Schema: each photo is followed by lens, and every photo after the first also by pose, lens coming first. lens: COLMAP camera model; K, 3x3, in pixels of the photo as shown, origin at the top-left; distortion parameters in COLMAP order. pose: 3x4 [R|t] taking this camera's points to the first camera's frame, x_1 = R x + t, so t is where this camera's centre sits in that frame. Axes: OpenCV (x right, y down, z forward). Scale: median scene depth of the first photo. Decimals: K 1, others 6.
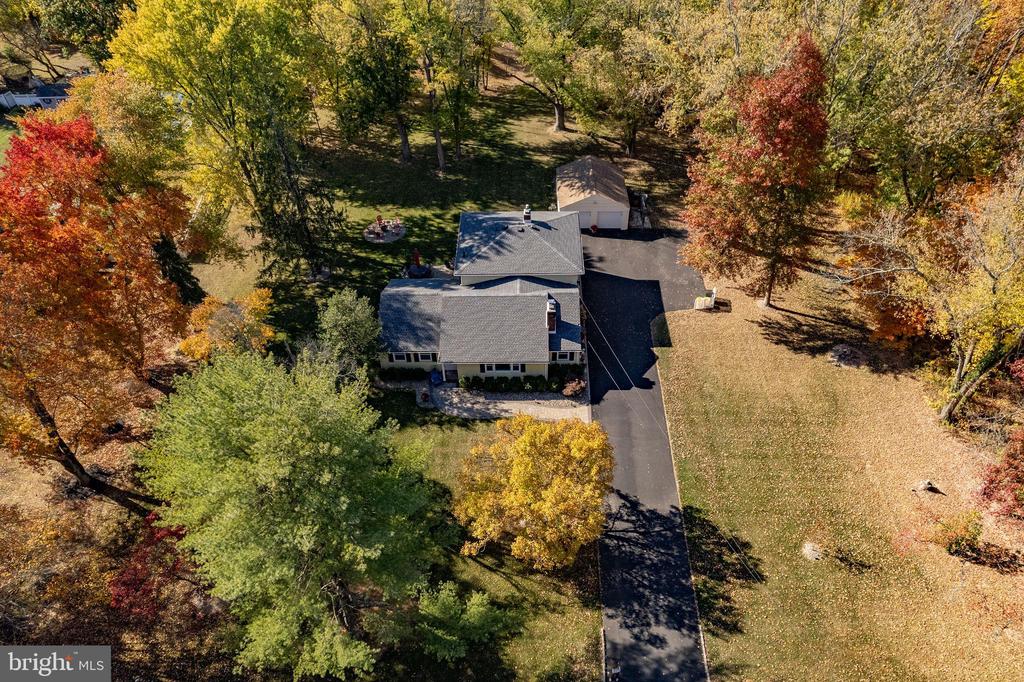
lens RADIAL K [[647.1, 0, 512.0], [0, 647.1, 341.0], [0, 0, 1]] dist [-0.001931, -0.000040]
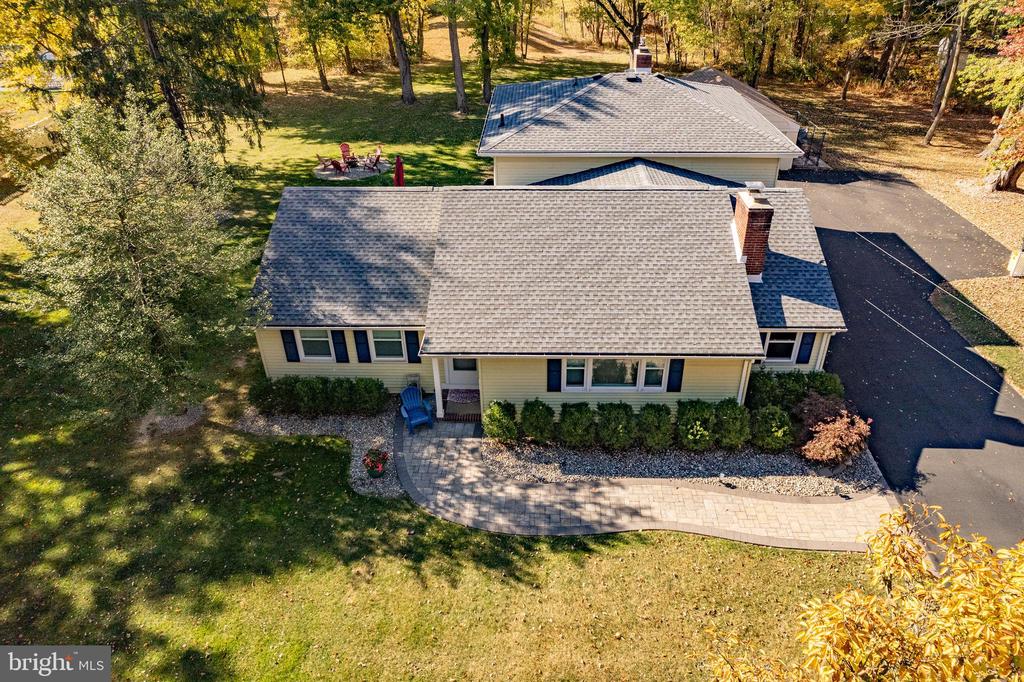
lens RADIAL K [[786.6, 0, 547.0], [0, 786.6, 253.5], [0, 0, 1]] dist [-0.034949, -0.000362]
pose [[0.999910, 0.012911, 0.003690, -0.050939], [-0.011865, 0.978201, -0.207323, 0.063141], [-0.006287, 0.207261, 0.978266, 0.583399]]
